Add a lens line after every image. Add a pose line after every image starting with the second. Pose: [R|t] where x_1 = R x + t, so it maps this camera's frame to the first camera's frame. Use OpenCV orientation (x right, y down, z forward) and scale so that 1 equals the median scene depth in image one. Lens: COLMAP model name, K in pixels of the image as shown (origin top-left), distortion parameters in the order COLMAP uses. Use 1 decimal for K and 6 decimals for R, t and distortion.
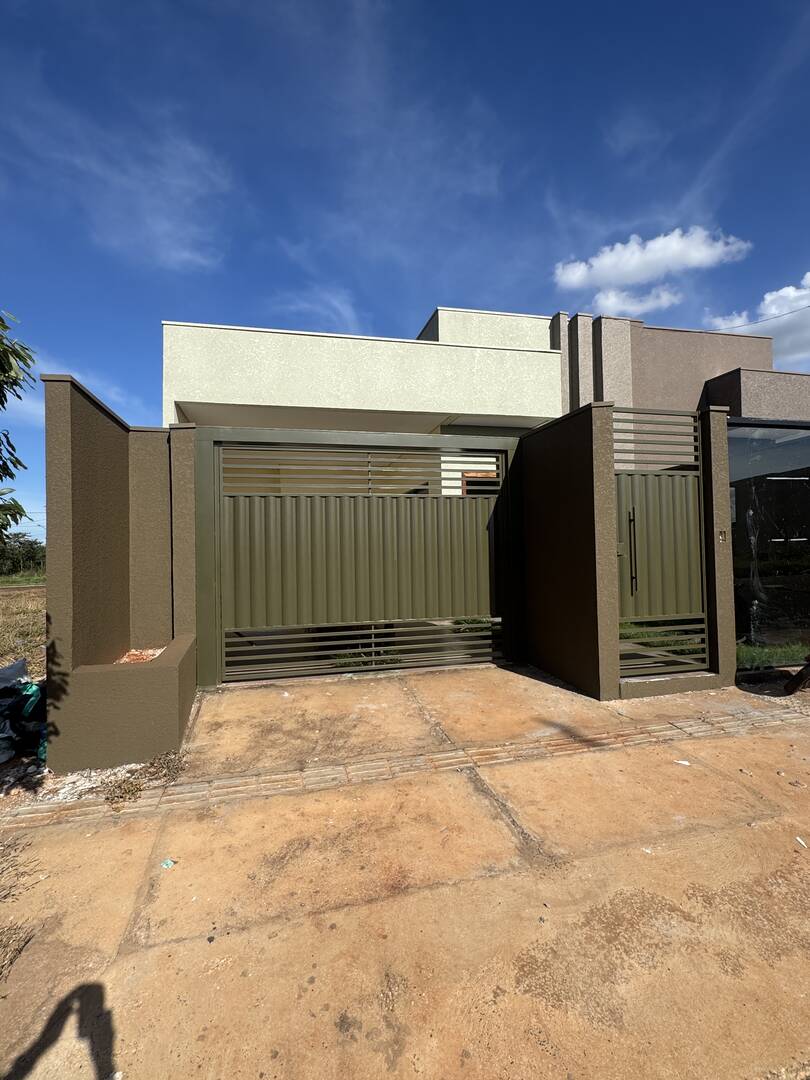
lens RADIAL K [[512.2, 0, 402.4], [0, 512.2, 536.9], [0, 0, 1]] dist [-0.006503, -0.000008]
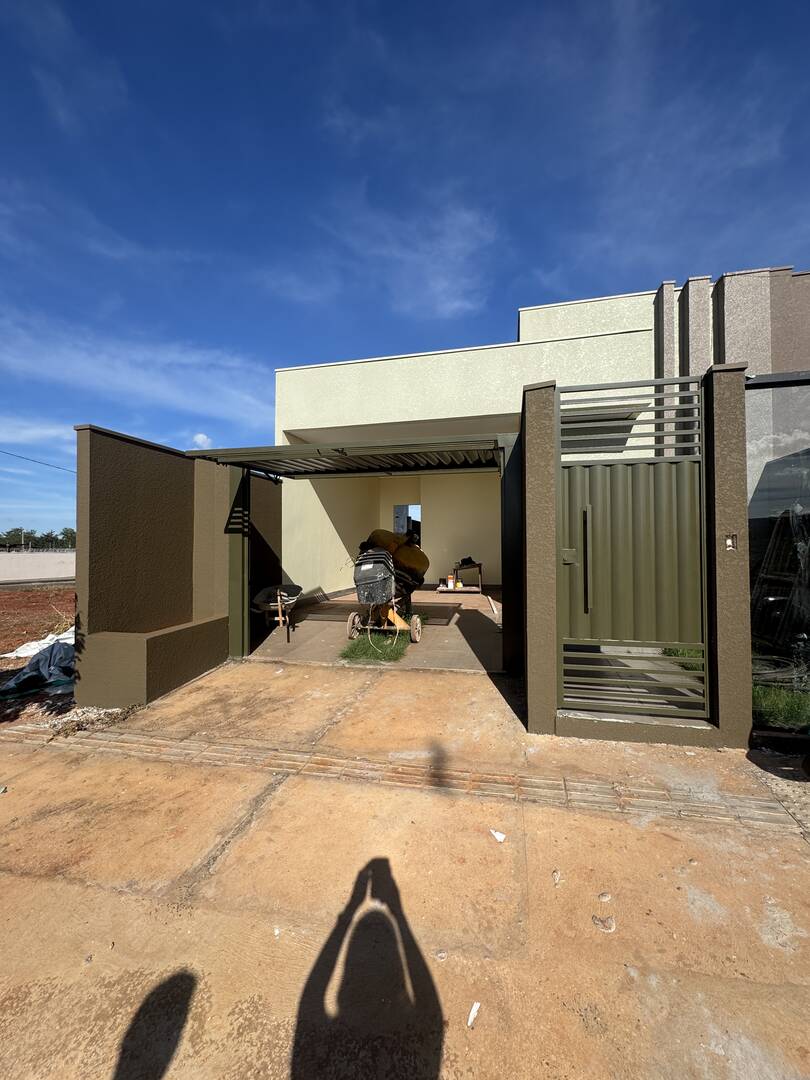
lens RADIAL K [[437.3, 0, 440.5], [0, 437.3, 541.2], [0, 0, 1]] dist [-0.001925, 0.000733]
pose [[0.893693, 0.011118, -0.448542, 0.660057], [0.001082, 0.999637, 0.026934, -0.025119], [0.448678, -0.024556, 0.893356, 0.318739]]
